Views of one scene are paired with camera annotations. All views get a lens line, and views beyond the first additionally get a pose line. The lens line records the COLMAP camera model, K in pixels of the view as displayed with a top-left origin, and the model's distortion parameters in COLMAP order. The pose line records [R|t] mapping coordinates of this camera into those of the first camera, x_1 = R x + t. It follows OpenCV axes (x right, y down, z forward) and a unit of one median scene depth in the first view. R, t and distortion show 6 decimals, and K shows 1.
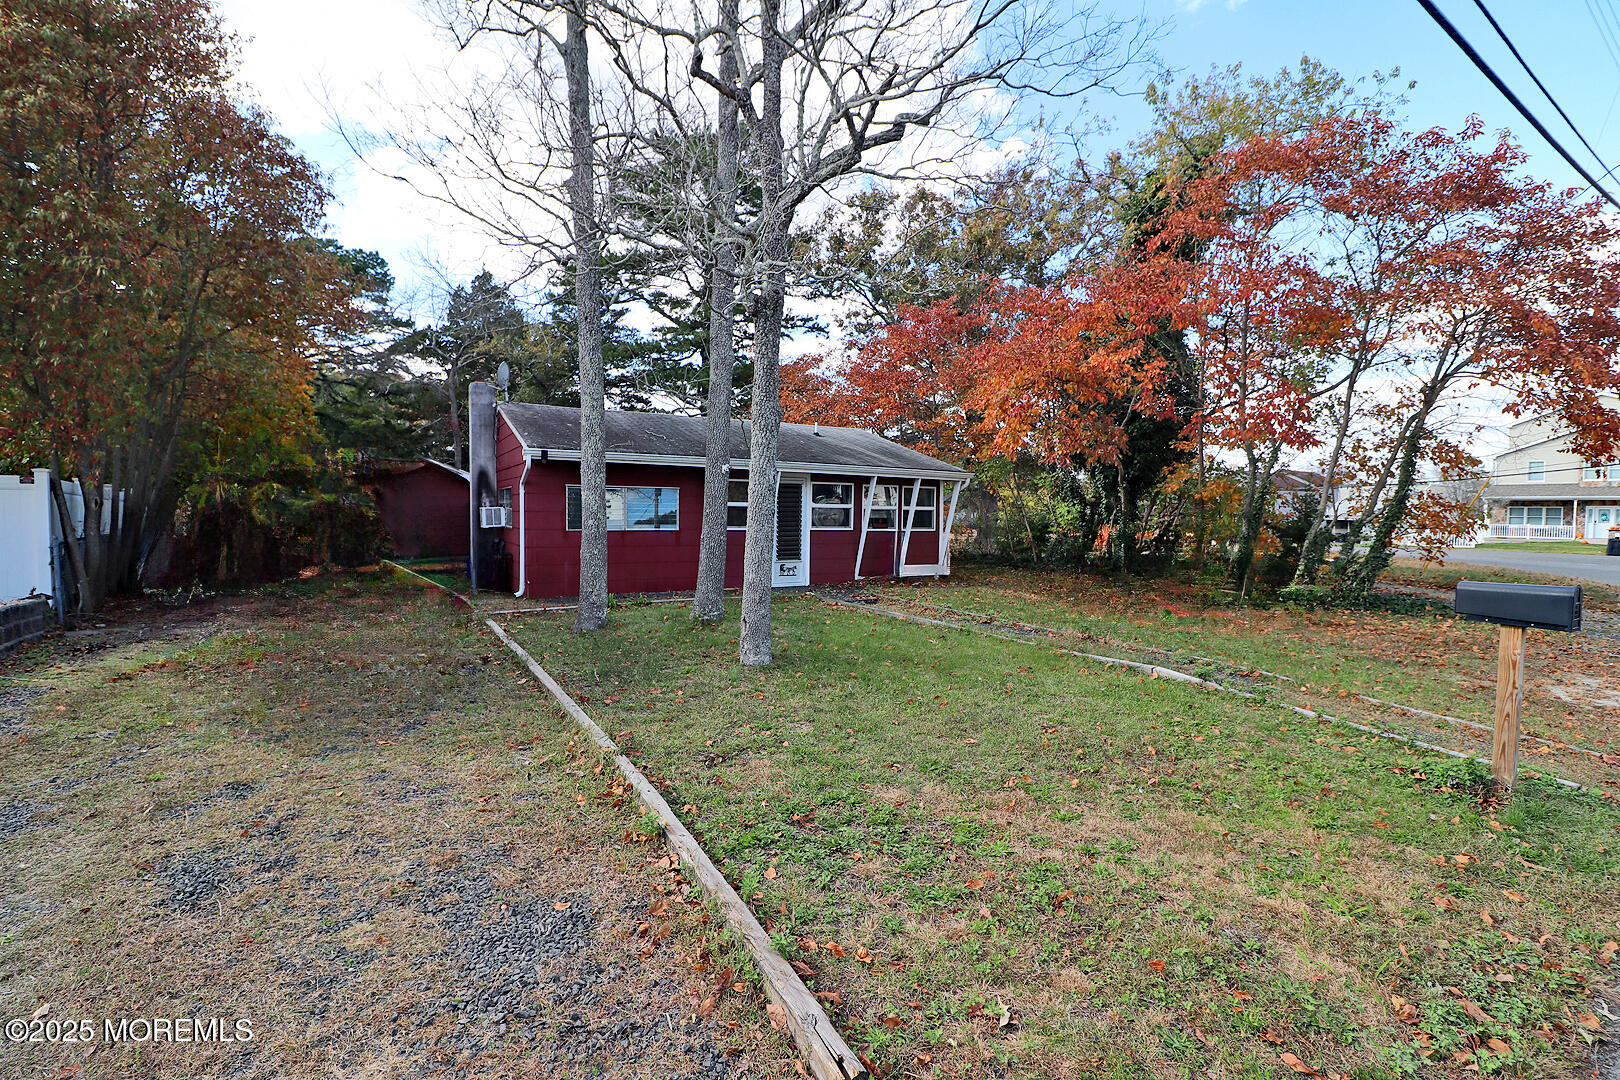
lens RADIAL K [[750.3, 0, 810.0], [0, 750.3, 540.0], [0, 0, 1]] dist [0.000603, 0.000046]
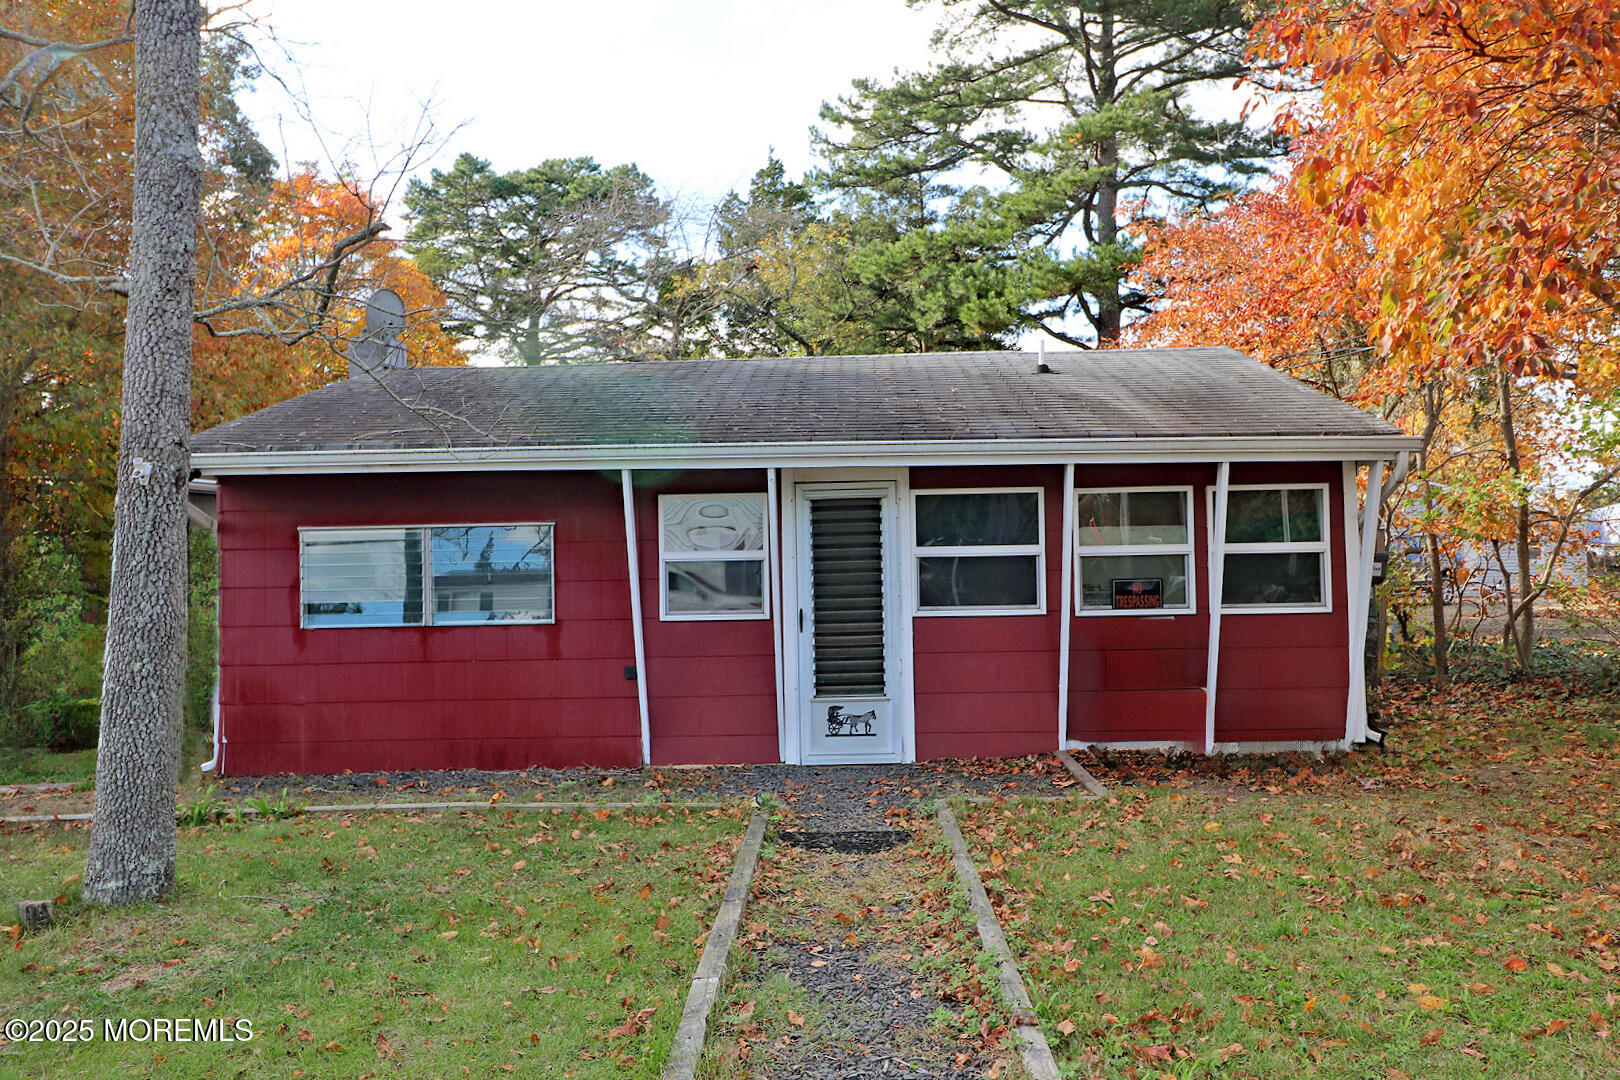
lens RADIAL K [[1353.3, 0, 810.0], [0, 1353.3, 540.0], [0, 0, 1]] dist [-0.001826, 0.004078]
pose [[0.839311, -0.042473, -0.541990, 0.323755], [0.009214, 0.997912, -0.063933, -0.008505], [0.543574, 0.048666, 0.837949, 0.388546]]
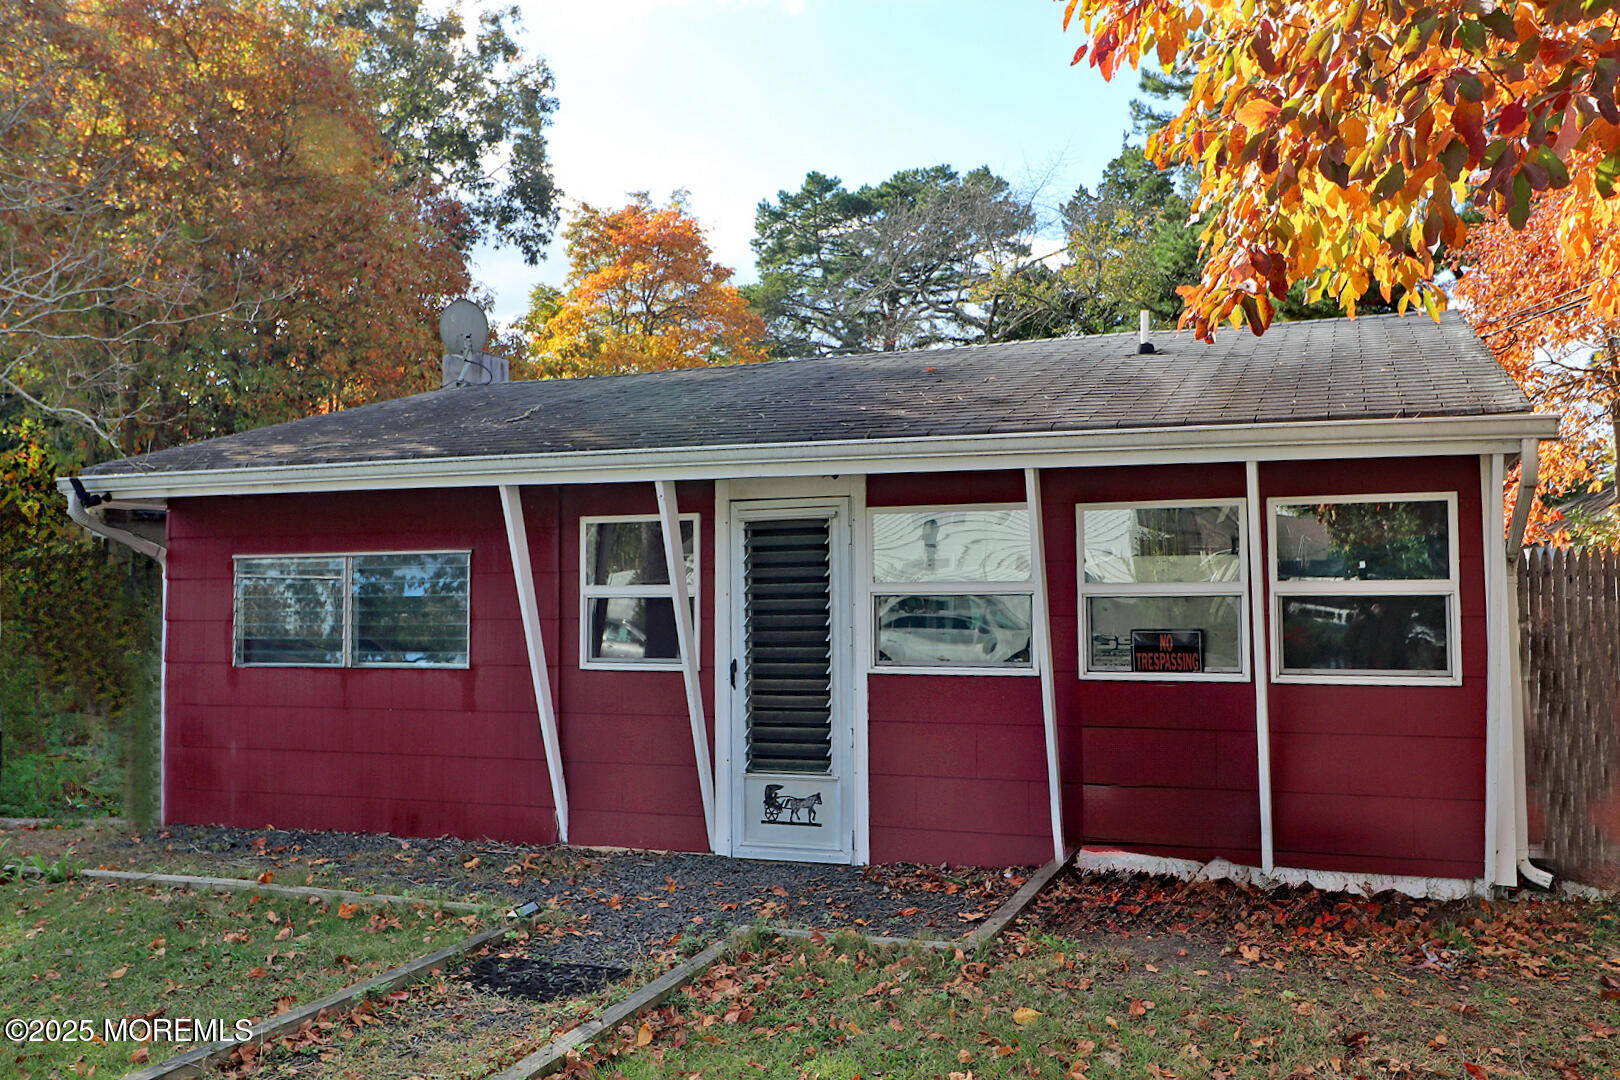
lens RADIAL K [[1408.3, 0, 810.0], [0, 1408.3, 540.0], [0, 0, 1]] dist [0.001842, 0.000190]
pose [[0.608958, -0.057229, -0.791136, 0.414463], [-0.019316, 0.996028, -0.086918, -0.016568], [0.792968, 0.068210, 0.605433, 0.636774]]
